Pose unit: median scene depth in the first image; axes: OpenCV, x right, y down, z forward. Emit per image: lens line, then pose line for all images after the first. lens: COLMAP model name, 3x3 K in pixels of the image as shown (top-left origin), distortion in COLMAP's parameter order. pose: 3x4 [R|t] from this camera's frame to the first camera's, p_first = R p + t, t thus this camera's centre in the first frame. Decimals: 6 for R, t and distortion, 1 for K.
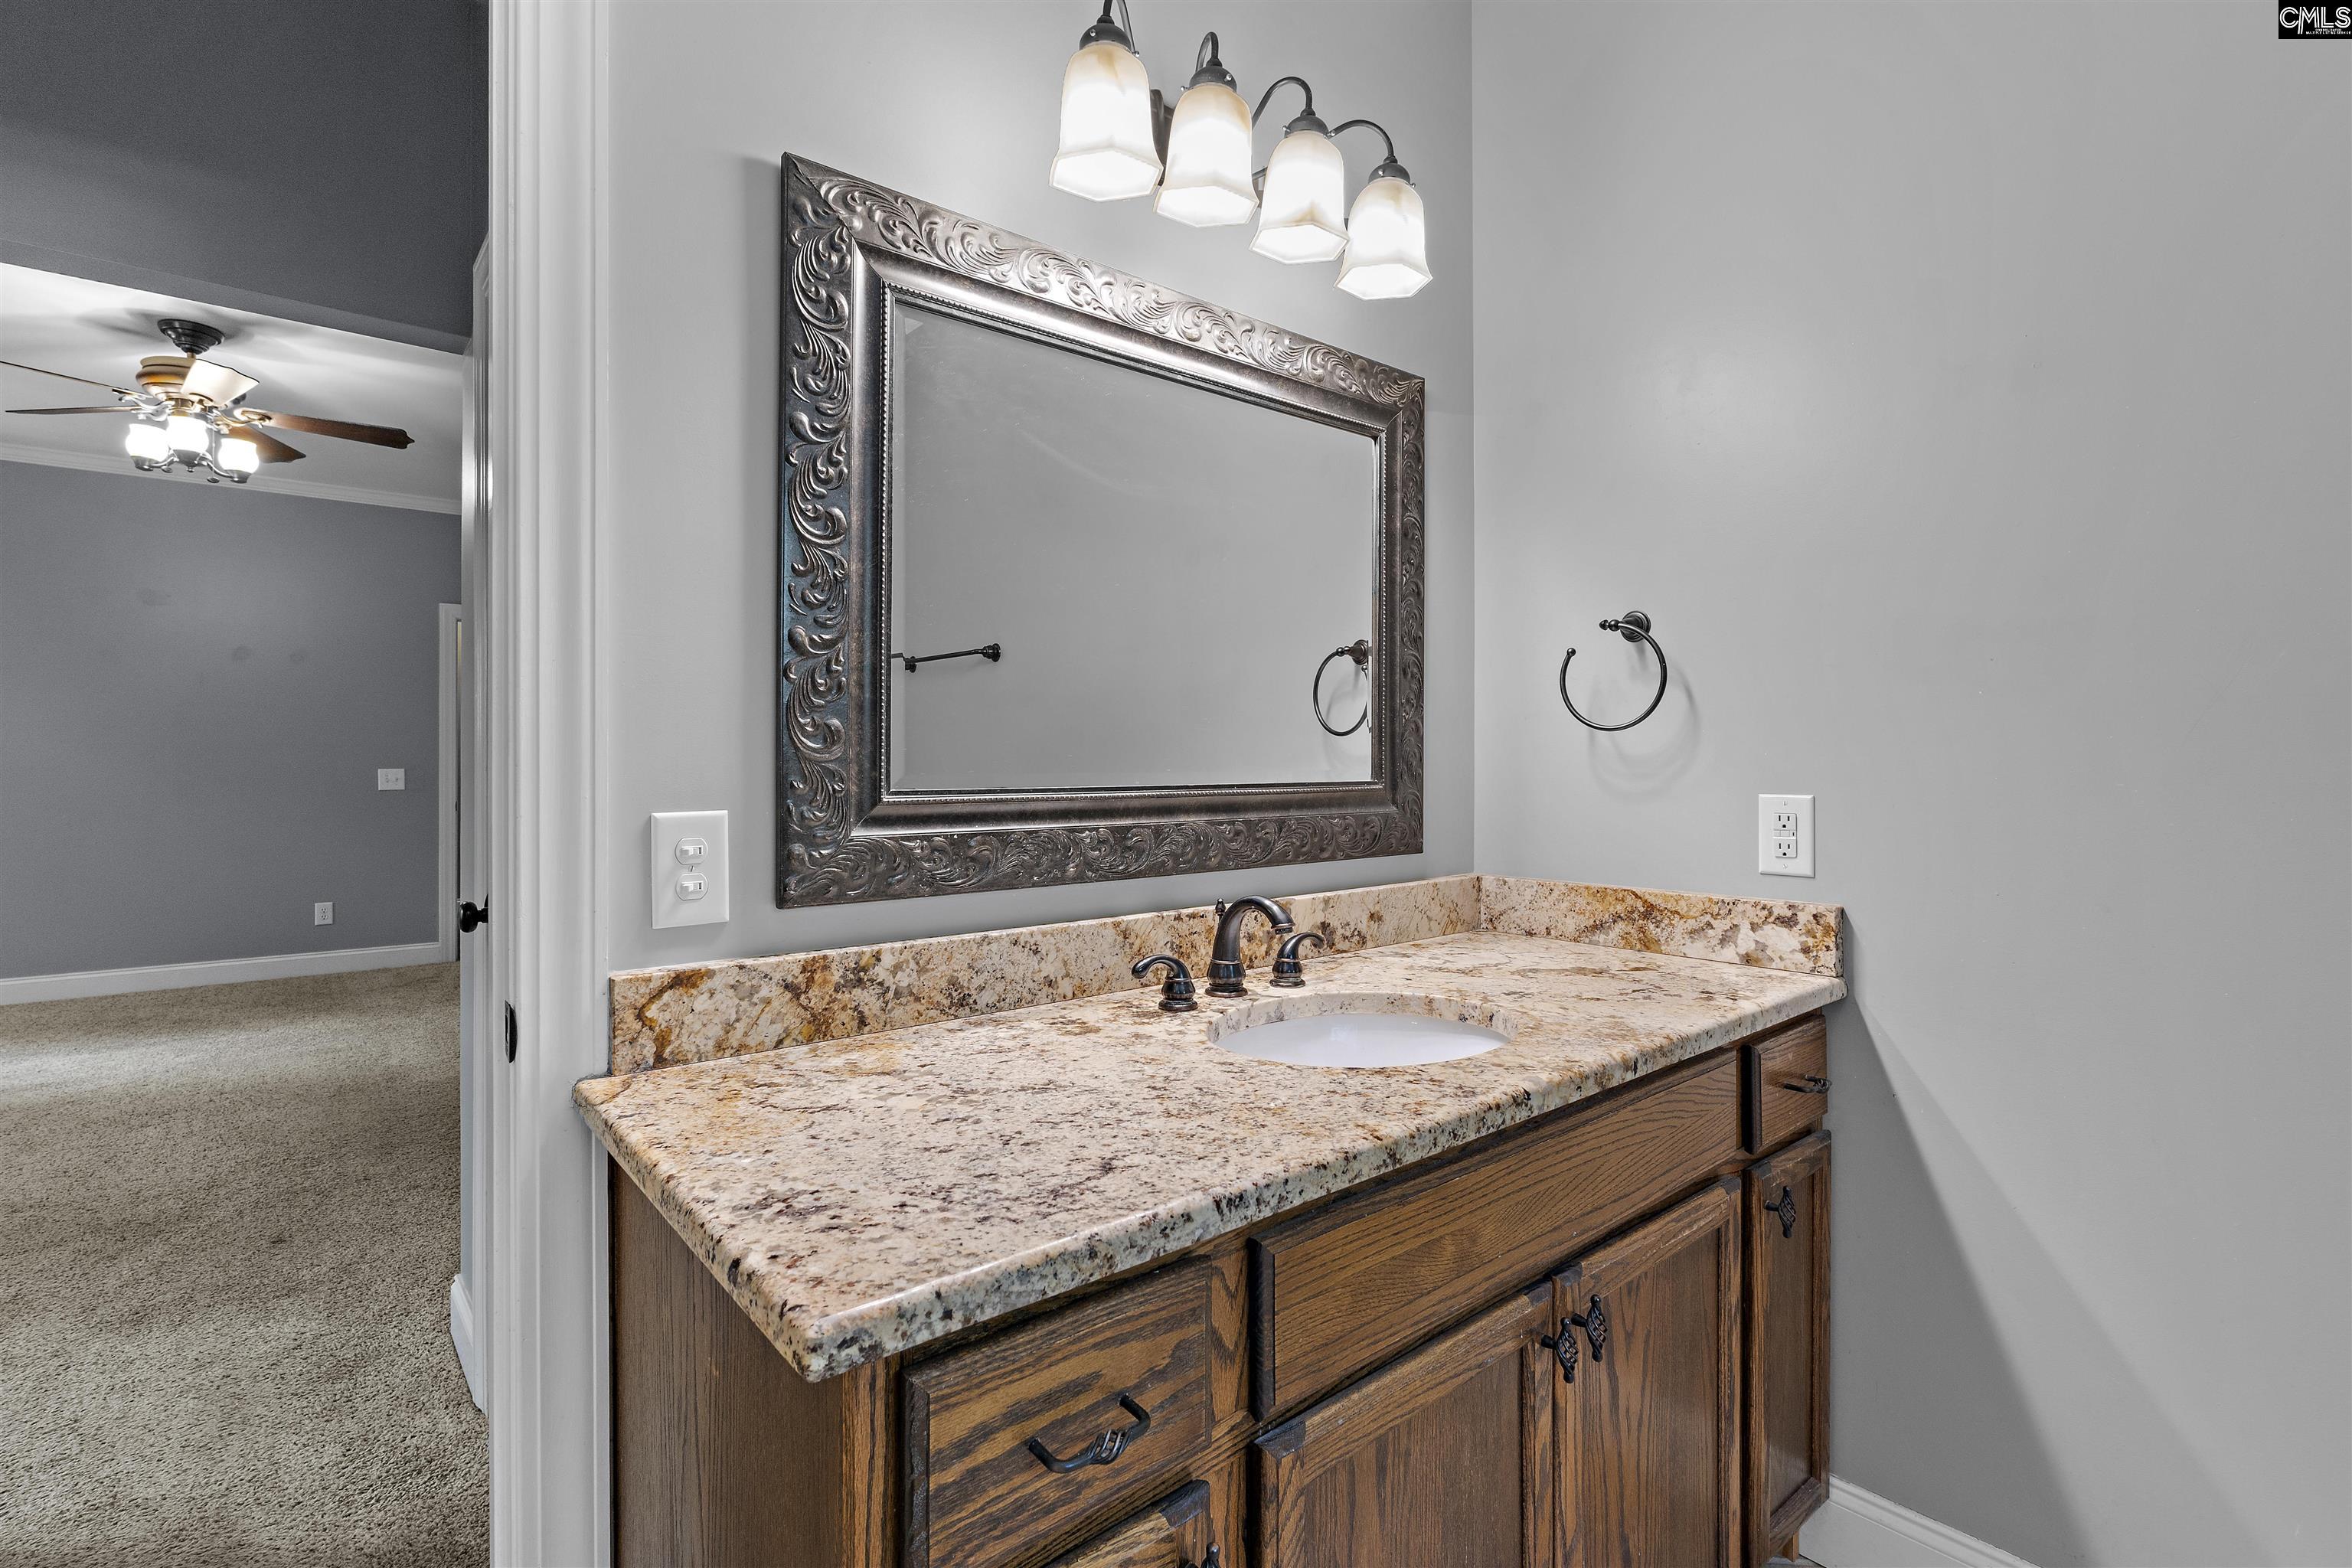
lens RADIAL K [[1084.9, 0, 1166.1], [0, 1084.9, 769.2], [0, 0, 1]] dist [-0.011753, 0.002675]
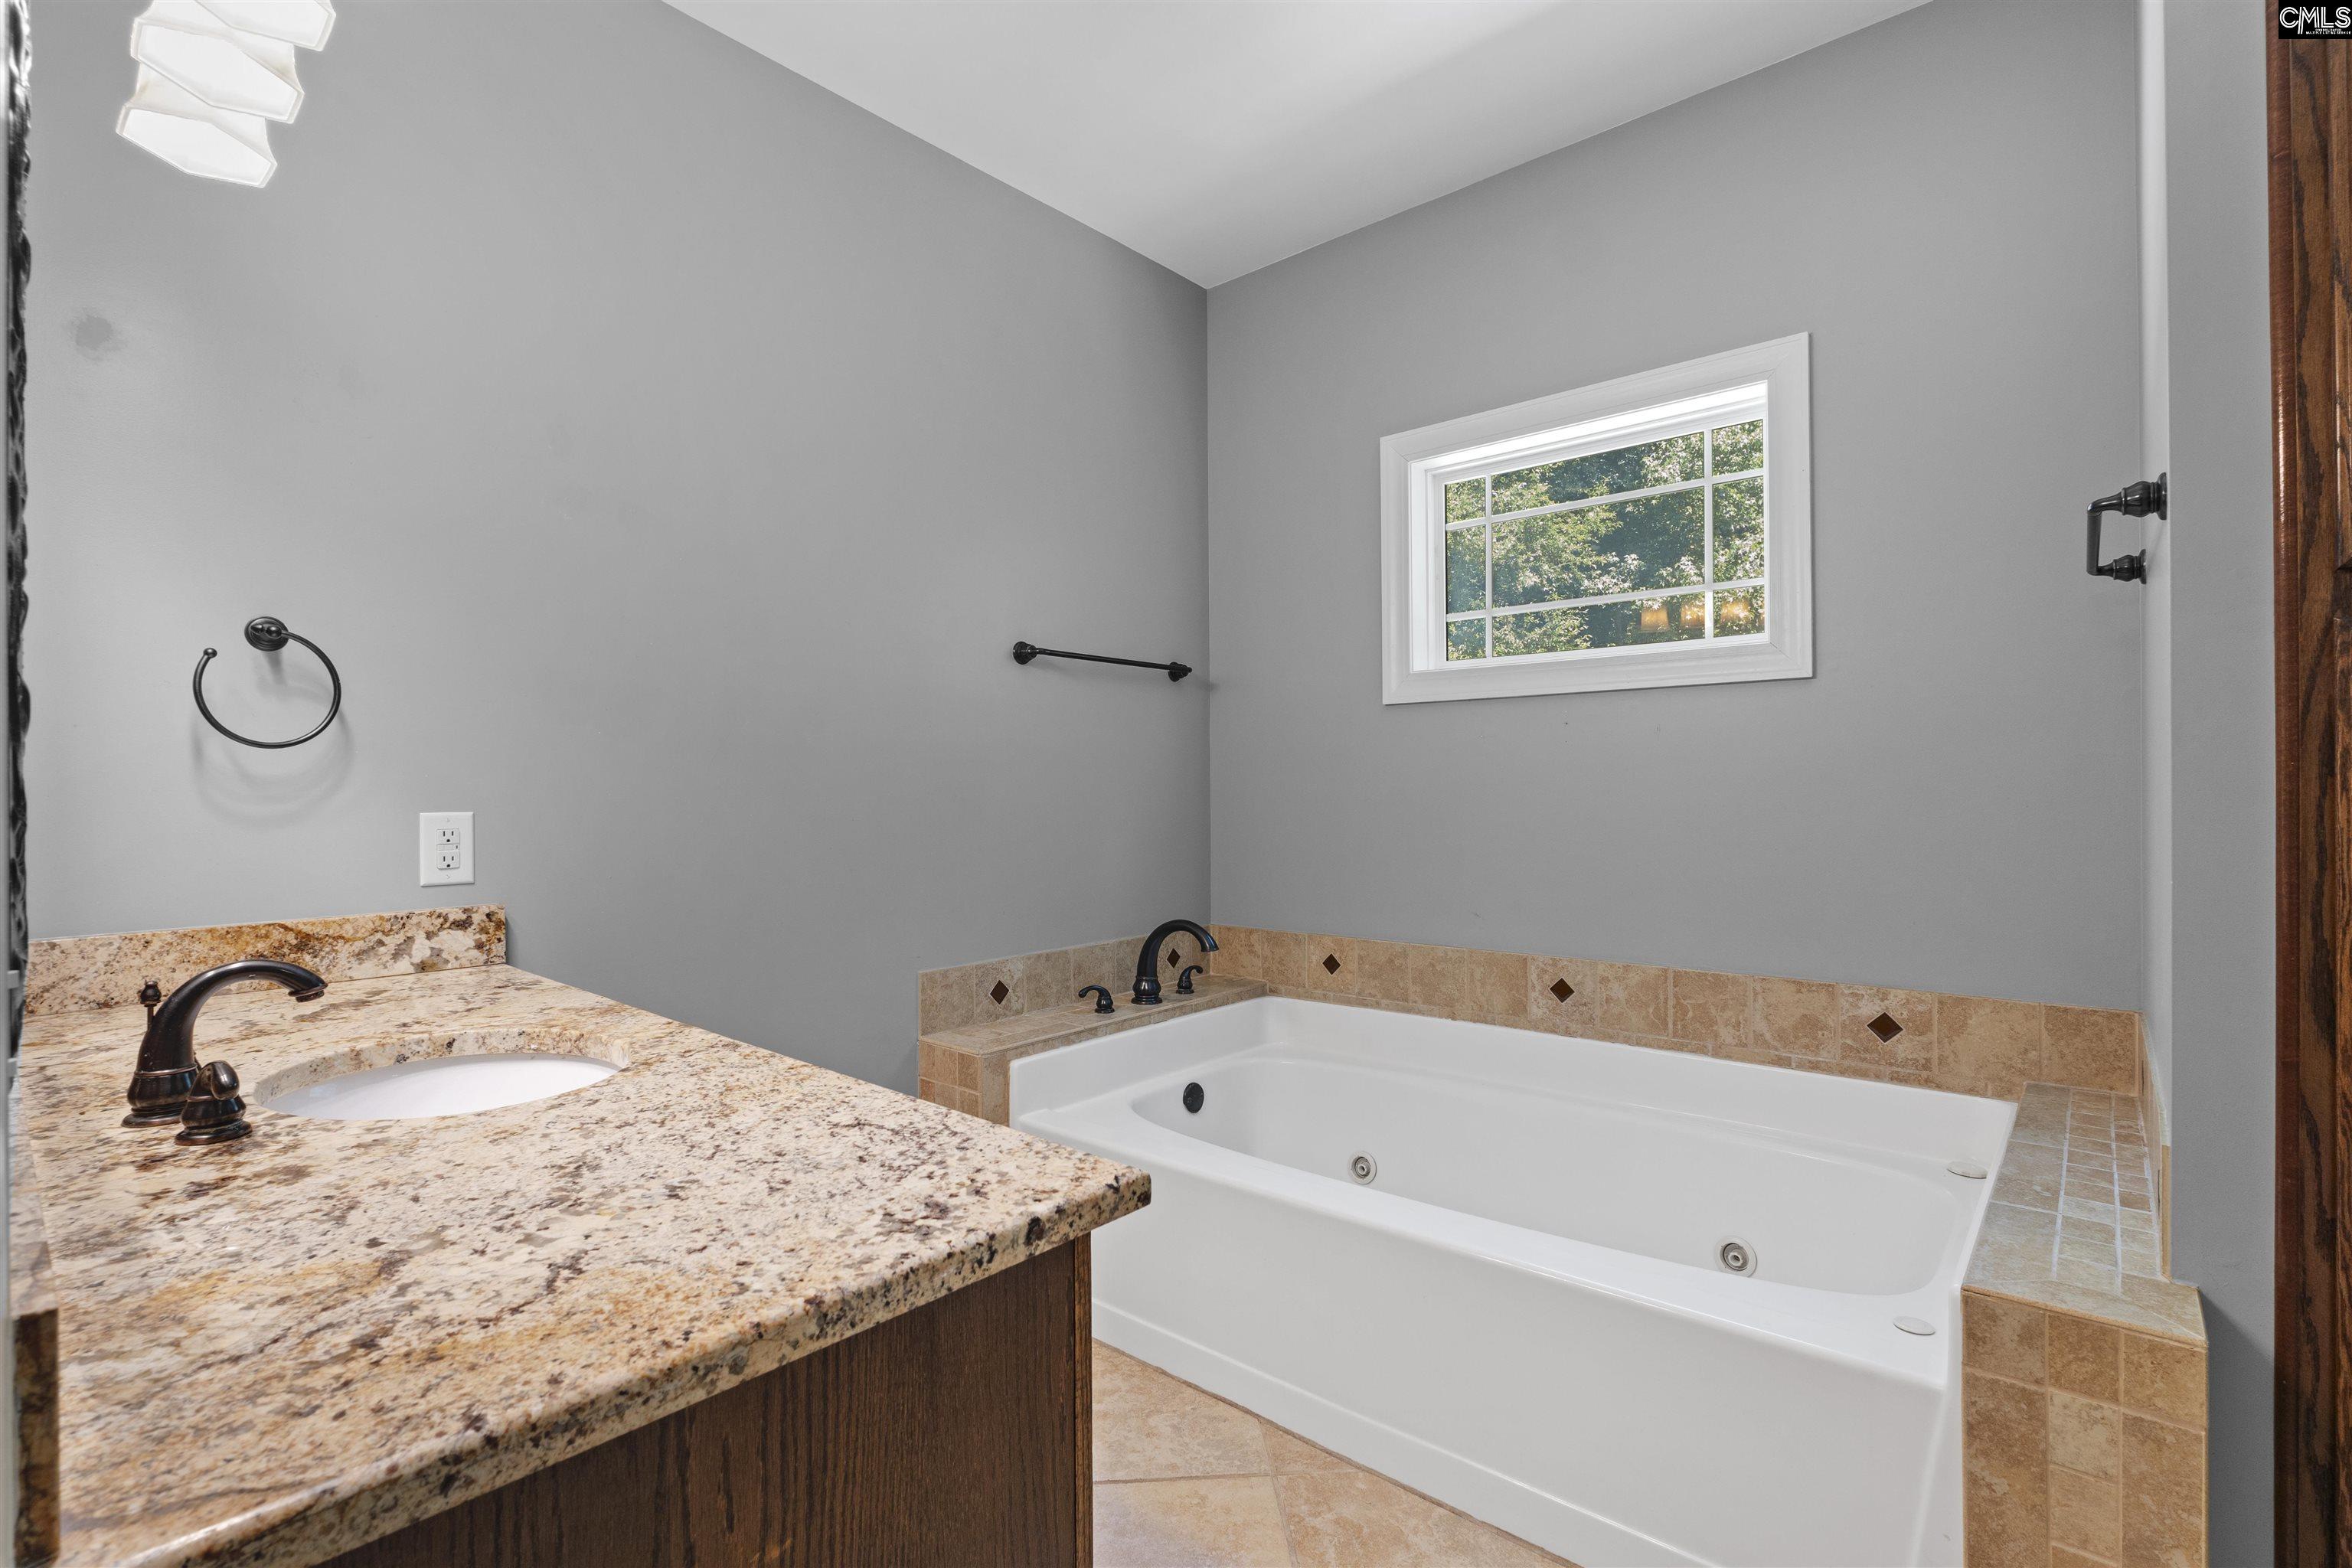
lens RADIAL K [[1084.9, 0, 1167.0], [0, 1084.9, 784.4], [0, 0, 1]] dist [-0.011753, 0.002675]
pose [[-0.163604, 0.006066, 0.986507, -1.016963], [0.012013, 0.999919, -0.004156, 0.012586], [-0.986453, 0.011171, -0.163664, 0.703055]]
